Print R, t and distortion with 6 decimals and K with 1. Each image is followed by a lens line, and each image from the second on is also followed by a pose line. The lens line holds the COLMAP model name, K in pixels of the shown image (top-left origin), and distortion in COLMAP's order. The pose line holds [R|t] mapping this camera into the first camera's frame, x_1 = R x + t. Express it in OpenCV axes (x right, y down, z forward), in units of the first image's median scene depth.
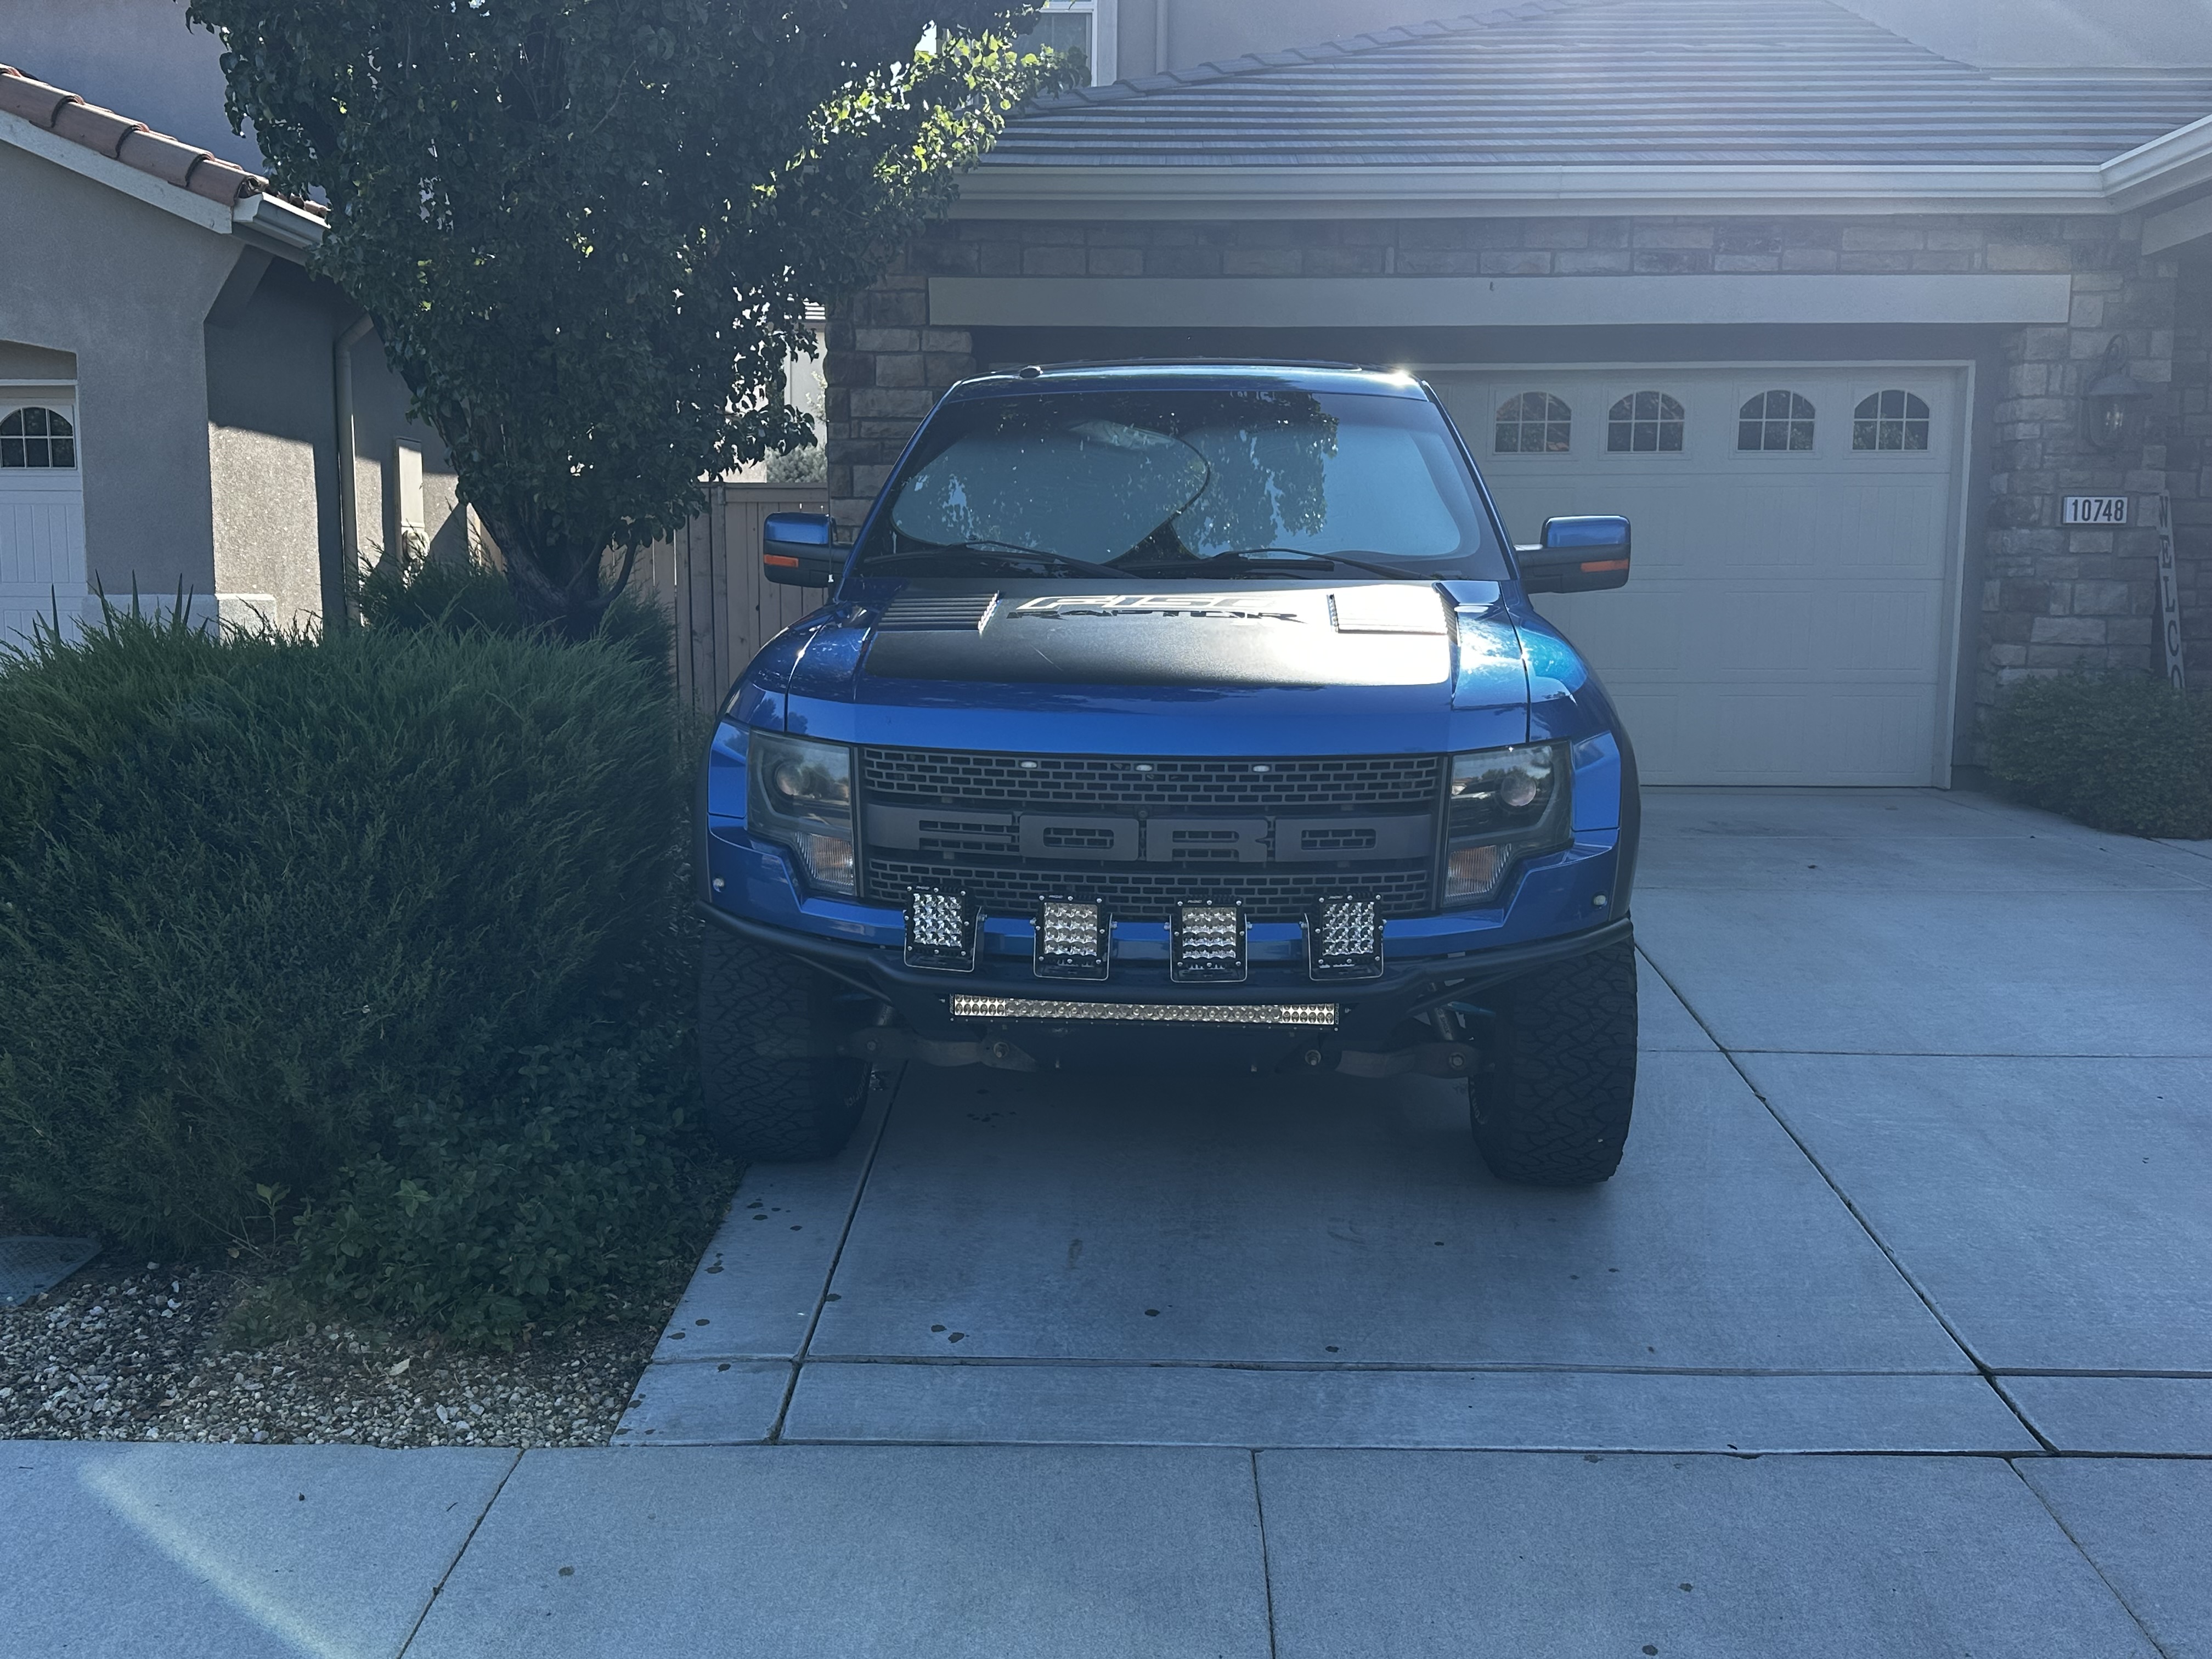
lens RADIAL K [[2024.9, 0, 1097.7], [0, 2024.9, 826.4], [0, 0, 1]] dist [0.171029, -0.323413]
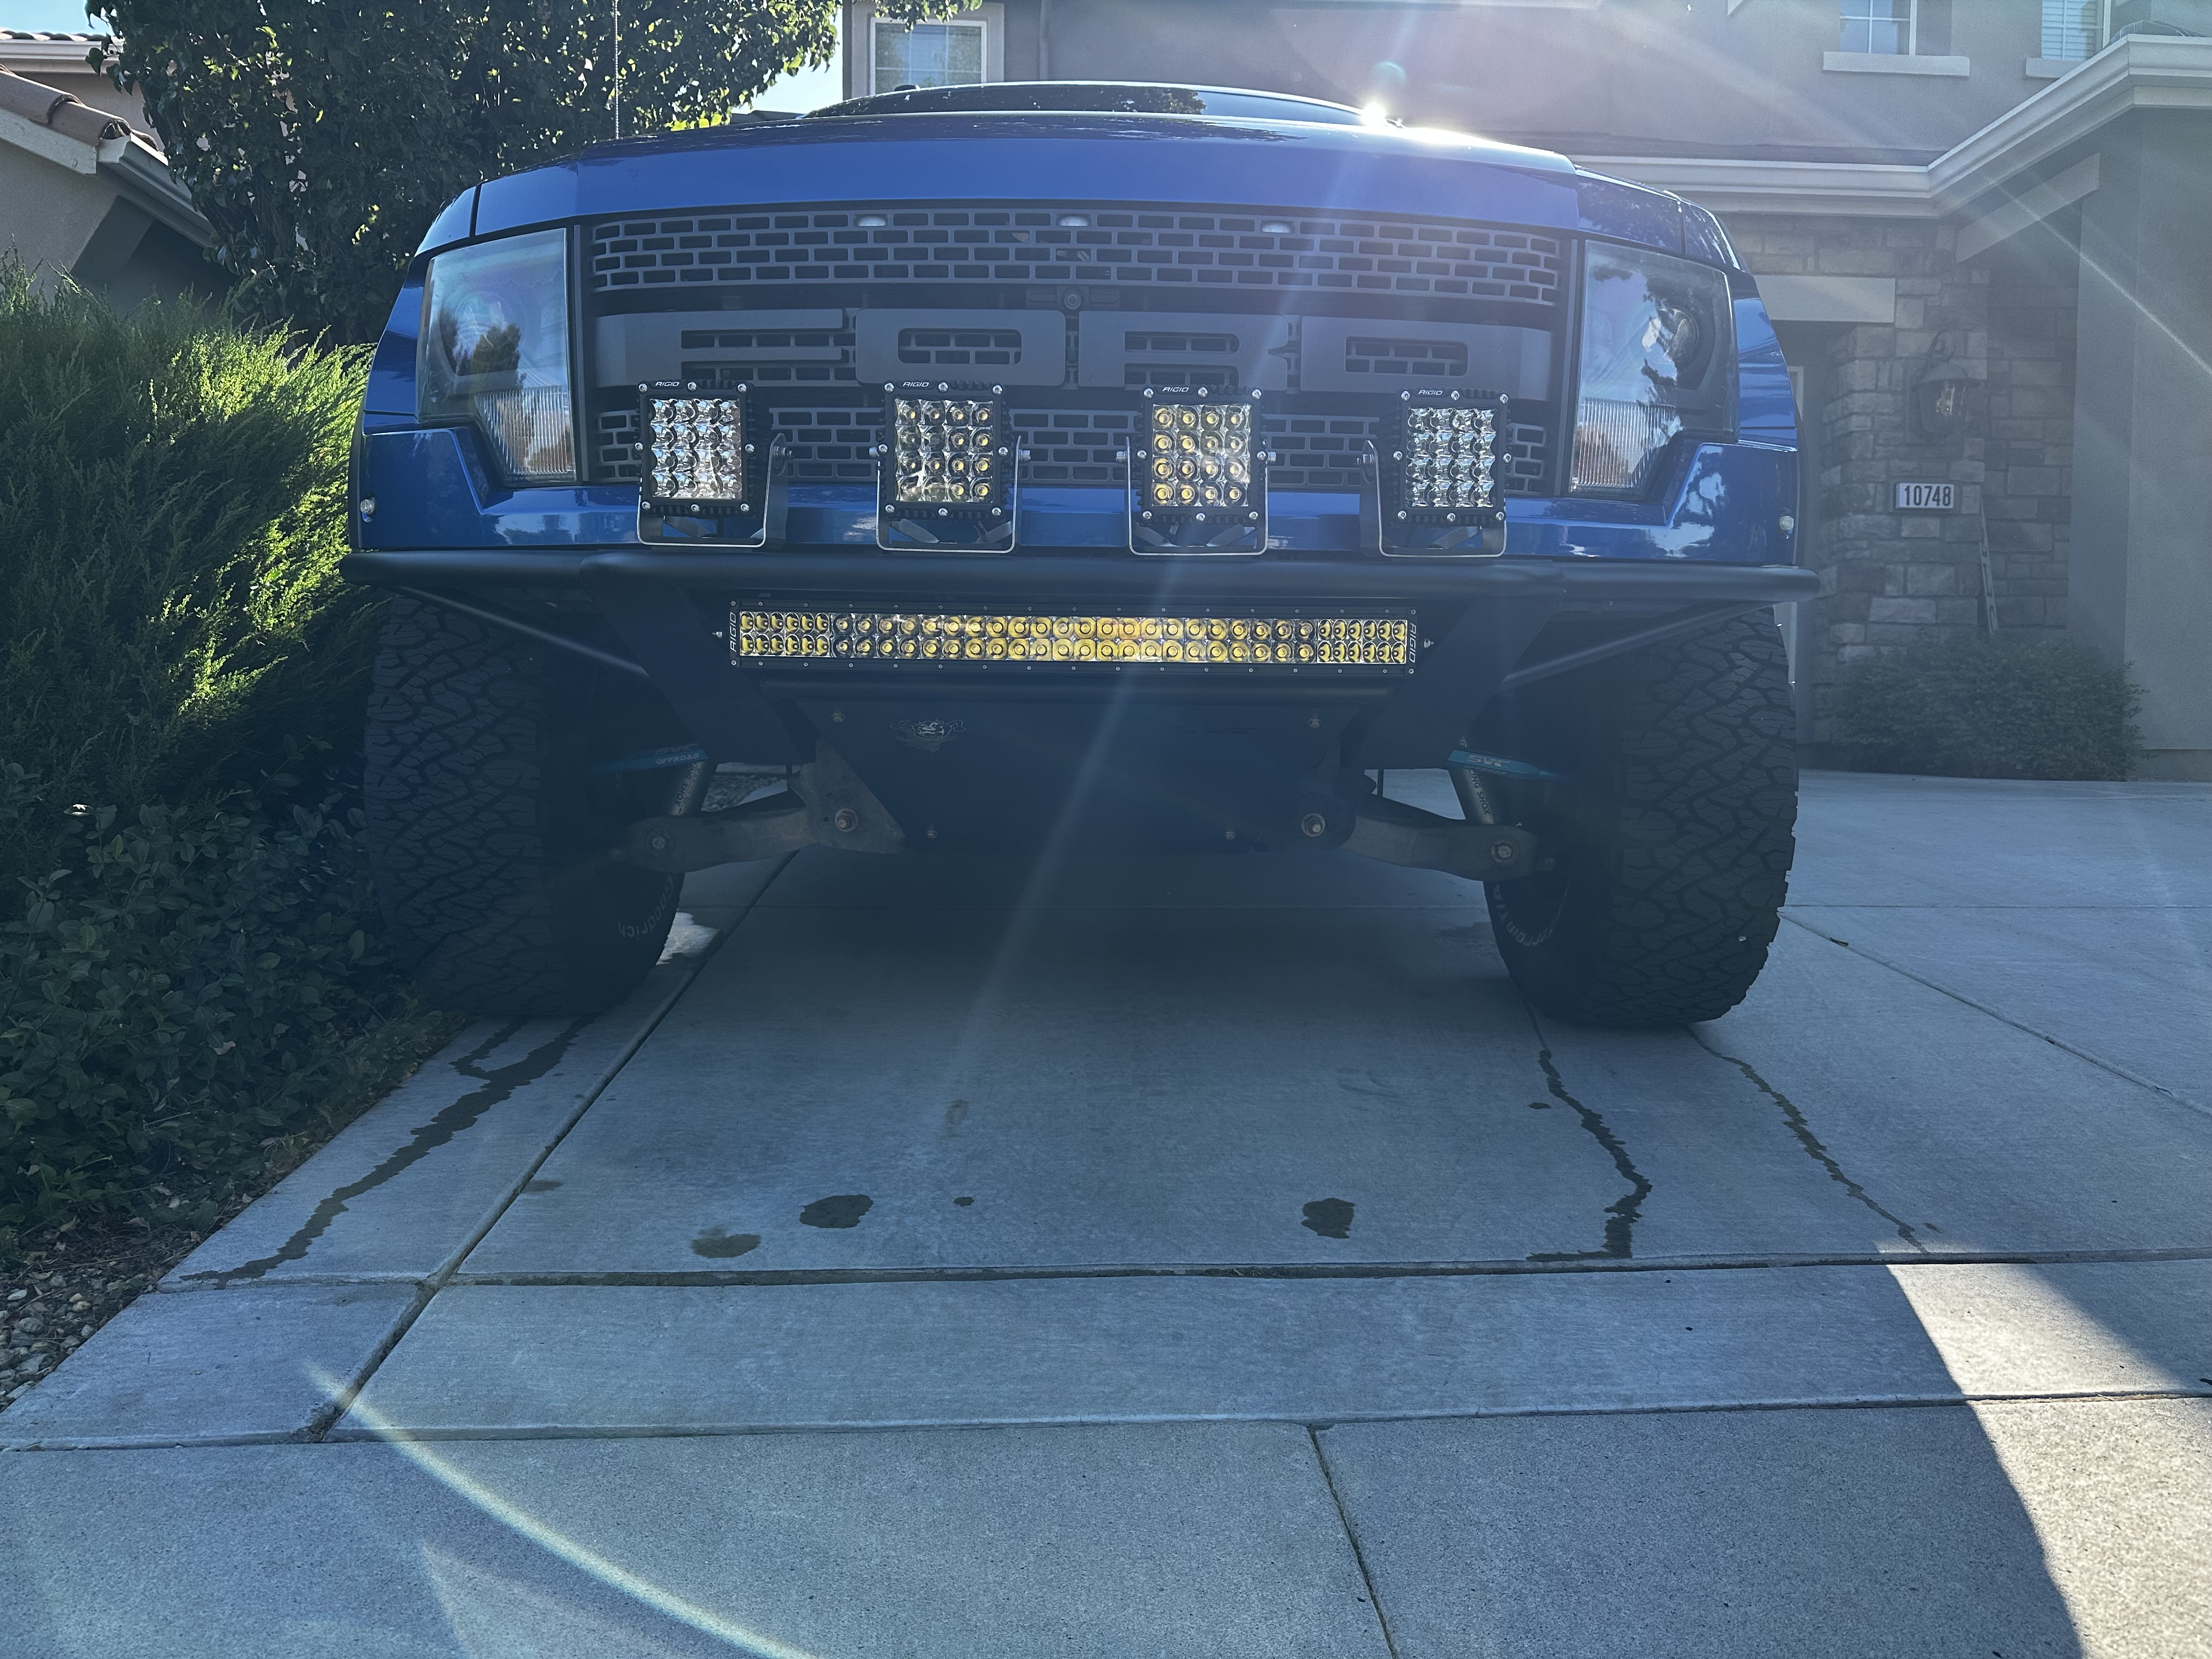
lens RADIAL K [[1597.3, 0, 1115.8], [0, 1597.3, 797.1], [0, 0, 1]] dist [0.118861, -0.217147]
pose [[0.996750, 0.000449, 0.080561, -0.001753], [0.005938, 0.996855, -0.079024, 0.138925], [-0.080343, 0.079246, 0.993612, 0.457279]]
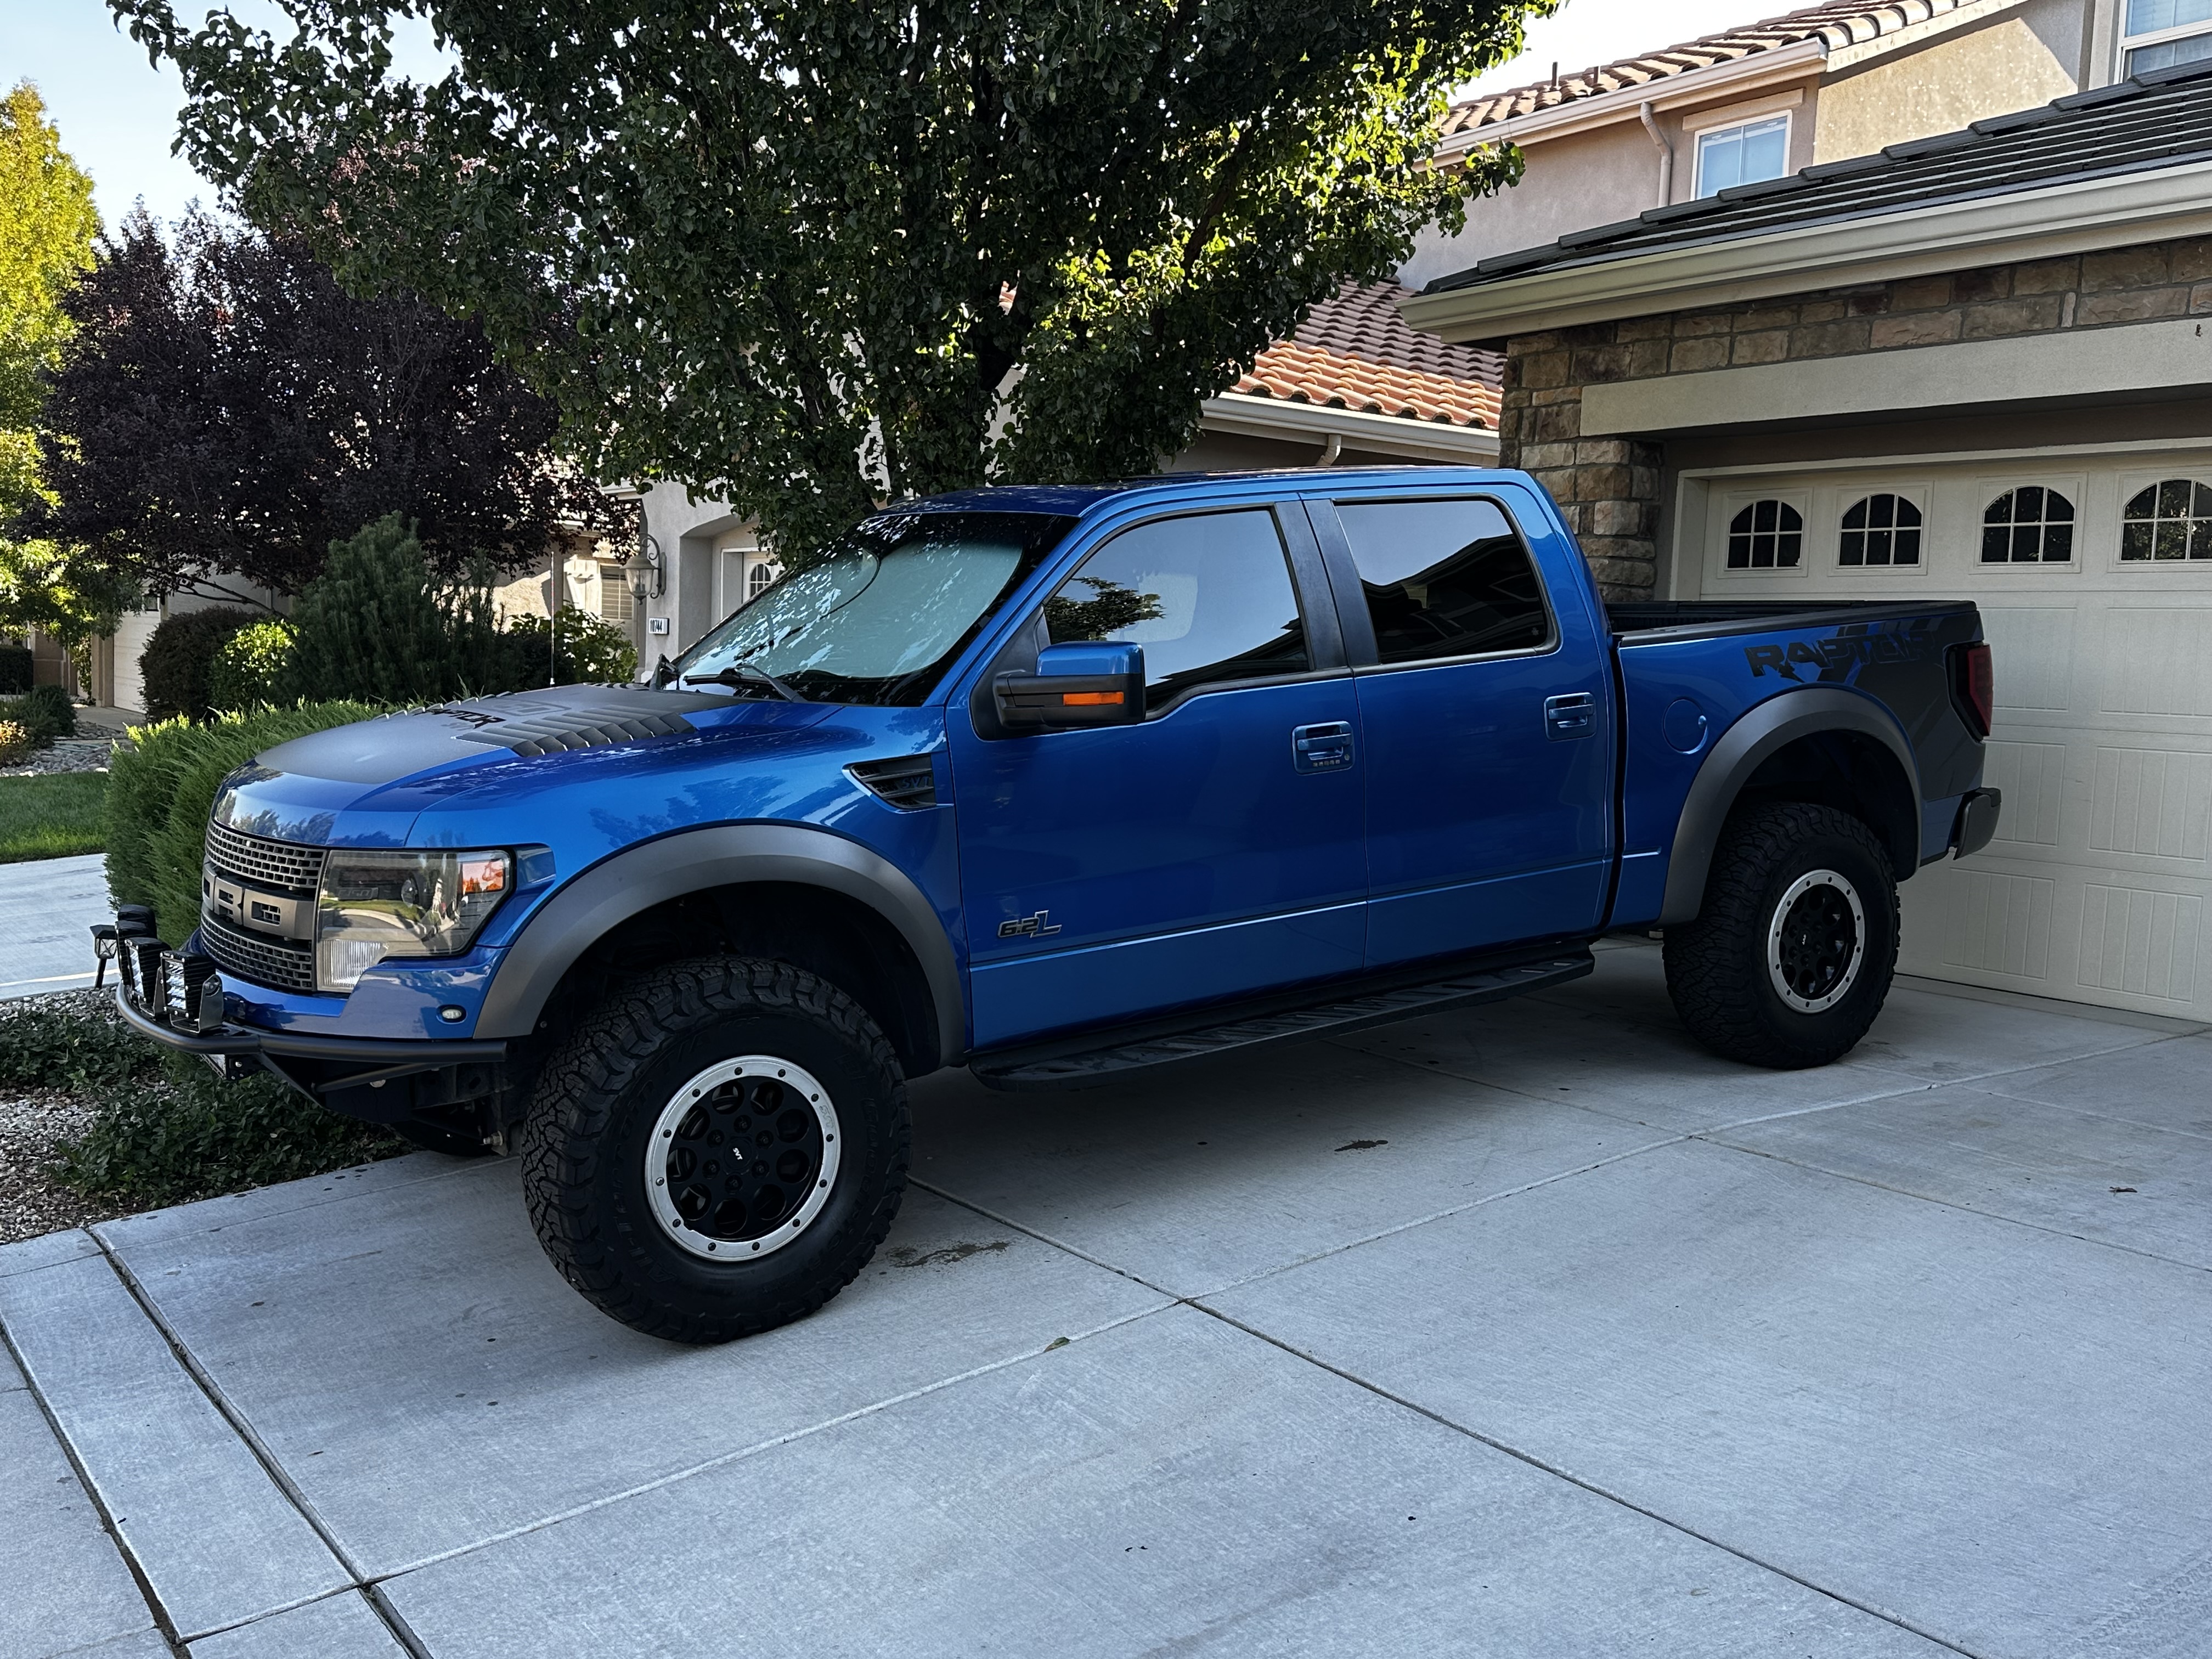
lens RADIAL K [[2024.9, 0, 1097.7], [0, 2024.9, 826.4], [0, 0, 1]] dist [0.171029, -0.323413]
pose [[0.592516, 0.086122, -0.800942, 1.095920], [-0.128900, 0.991594, 0.011265, -0.100400], [0.795179, 0.096567, 0.598636, 0.555408]]
